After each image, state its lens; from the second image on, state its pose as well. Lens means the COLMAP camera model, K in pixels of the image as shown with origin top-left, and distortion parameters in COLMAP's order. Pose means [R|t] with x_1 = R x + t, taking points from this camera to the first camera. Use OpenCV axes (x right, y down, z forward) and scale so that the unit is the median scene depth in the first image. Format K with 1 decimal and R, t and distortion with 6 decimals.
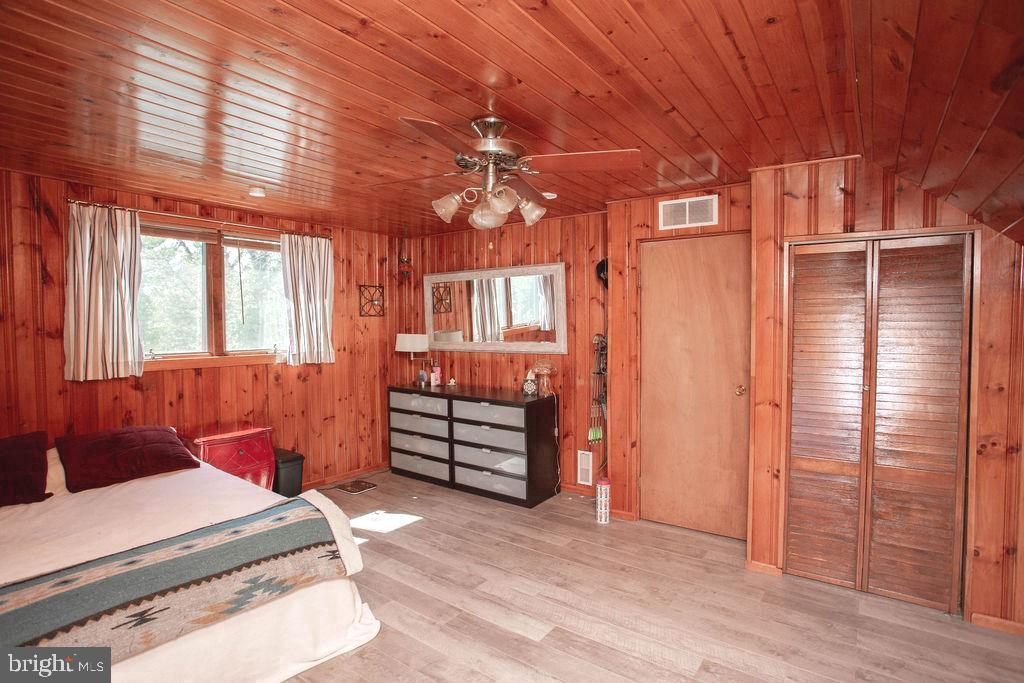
lens RADIAL K [[526.7, 0, 512.0], [0, 526.7, 341.5], [0, 0, 1]] dist [-0.076494, 0.036895]
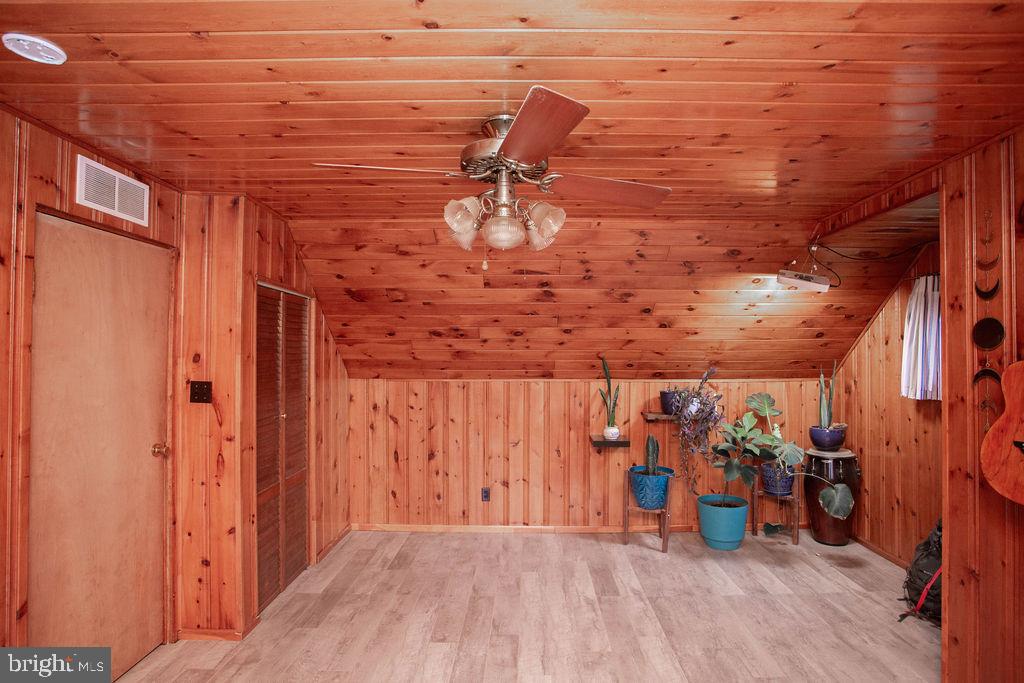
lens RADIAL K [[520.8, 0, 537.8], [0, 520.8, 353.6], [0, 0, 1]] dist [-0.075924, 0.037649]
pose [[-0.595198, 0.004154, 0.803568, -0.416072], [0.029361, 0.999431, 0.016581, -0.038116], [-0.803043, 0.033463, -0.594981, 0.838810]]
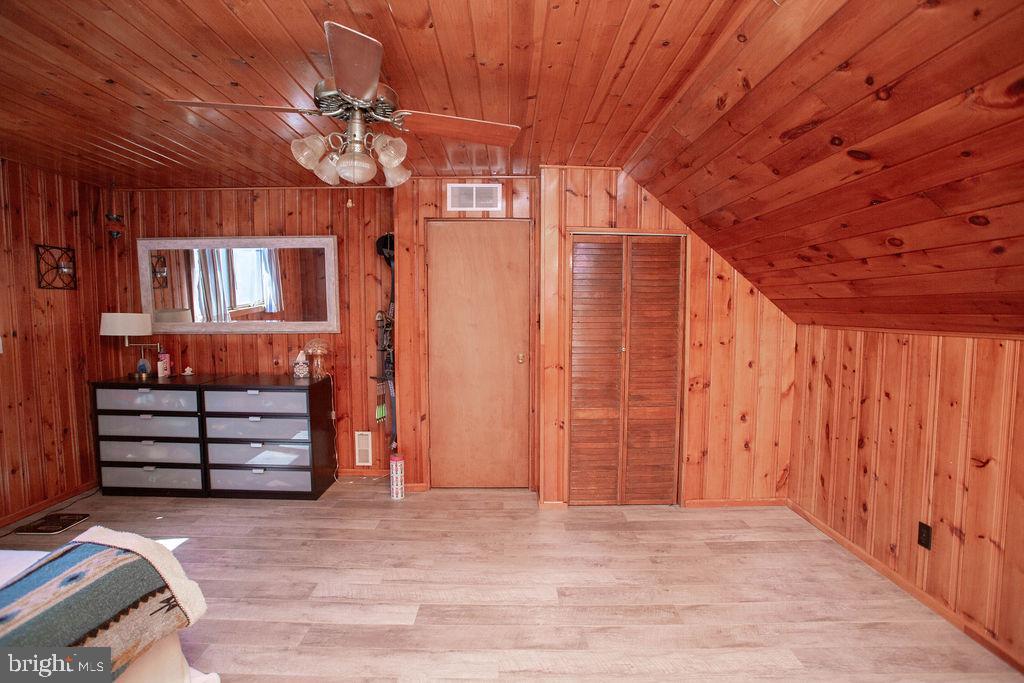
lens RADIAL K [[503.9, 0, 512.0], [0, 503.9, 341.5], [0, 0, 1]] dist [-0.081919, 0.039792]
pose [[0.805852, -0.032725, 0.591212, -0.195423], [0.016328, 0.999320, 0.033059, 0.016544], [-0.591892, -0.016987, 0.805838, 0.097384]]
